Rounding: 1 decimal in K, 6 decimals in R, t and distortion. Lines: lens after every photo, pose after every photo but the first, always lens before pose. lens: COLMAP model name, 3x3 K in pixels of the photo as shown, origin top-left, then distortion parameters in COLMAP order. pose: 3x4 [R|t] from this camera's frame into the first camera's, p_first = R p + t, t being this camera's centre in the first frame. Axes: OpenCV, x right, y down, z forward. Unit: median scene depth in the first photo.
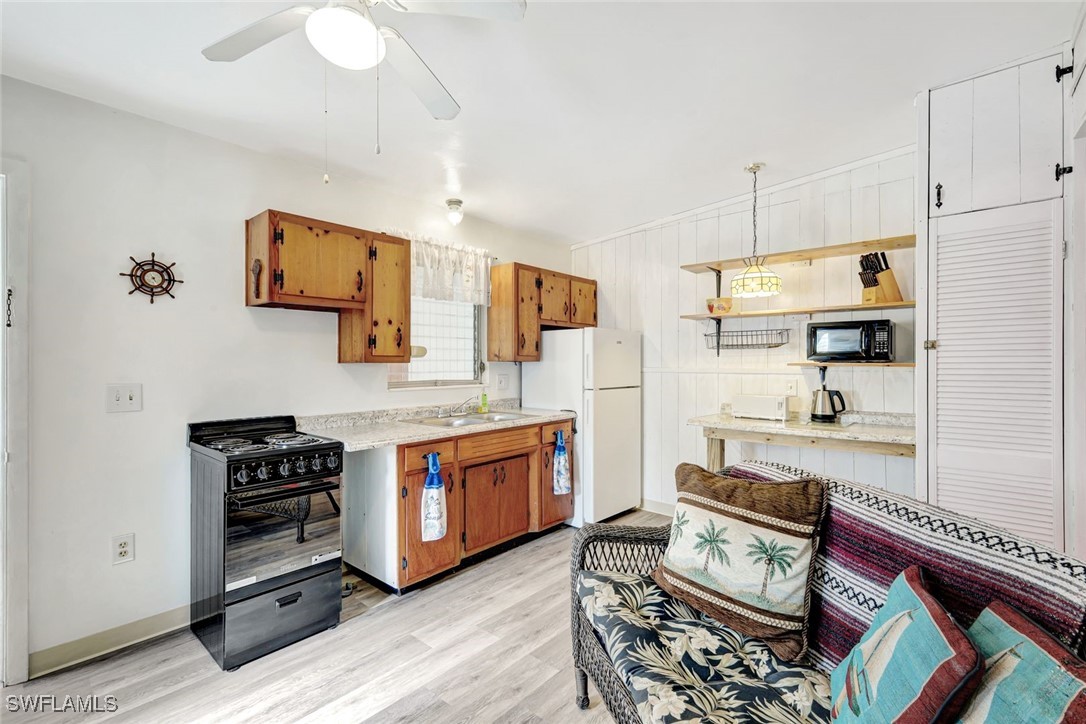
lens RADIAL K [[484.2, 0, 543.0], [0, 484.2, 362.0], [0, 0, 1]] dist [0.001009, 0.000069]
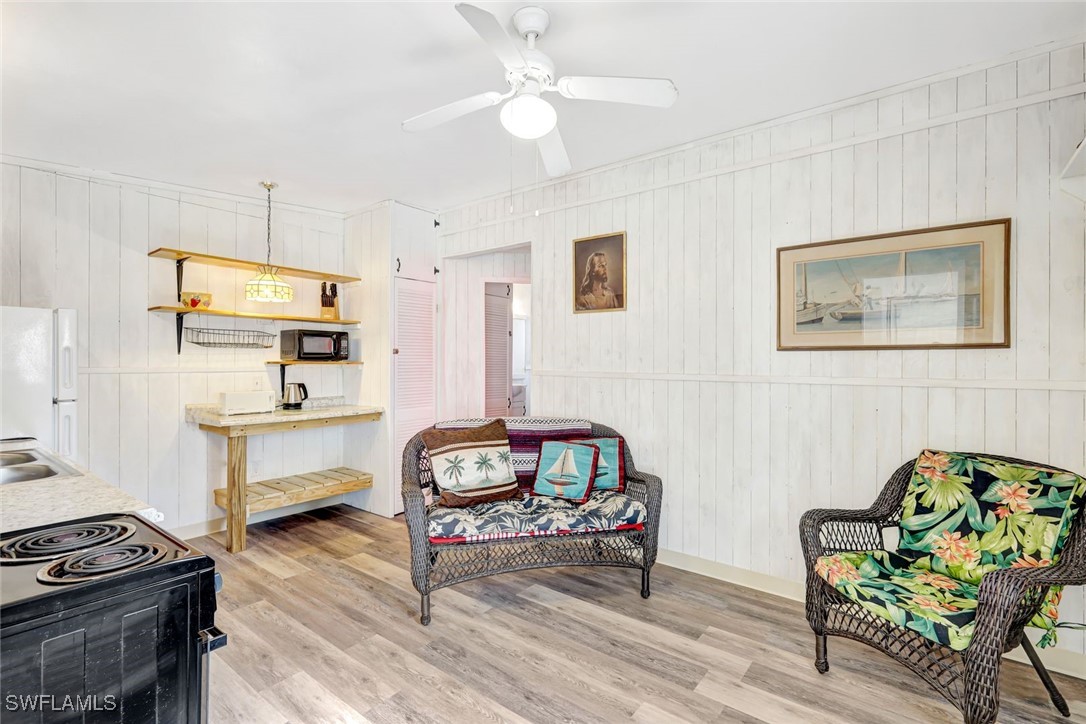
lens RADIAL K [[493.4, 0, 543.0], [0, 493.4, 362.0], [0, 0, 1]] dist [-0.000021, -0.000033]
pose [[-0.058705, 0.001516, 0.998274, -0.724523], [-0.006069, 0.999980, -0.001876, 0.001433], [-0.998257, -0.006169, -0.058694, 0.438343]]
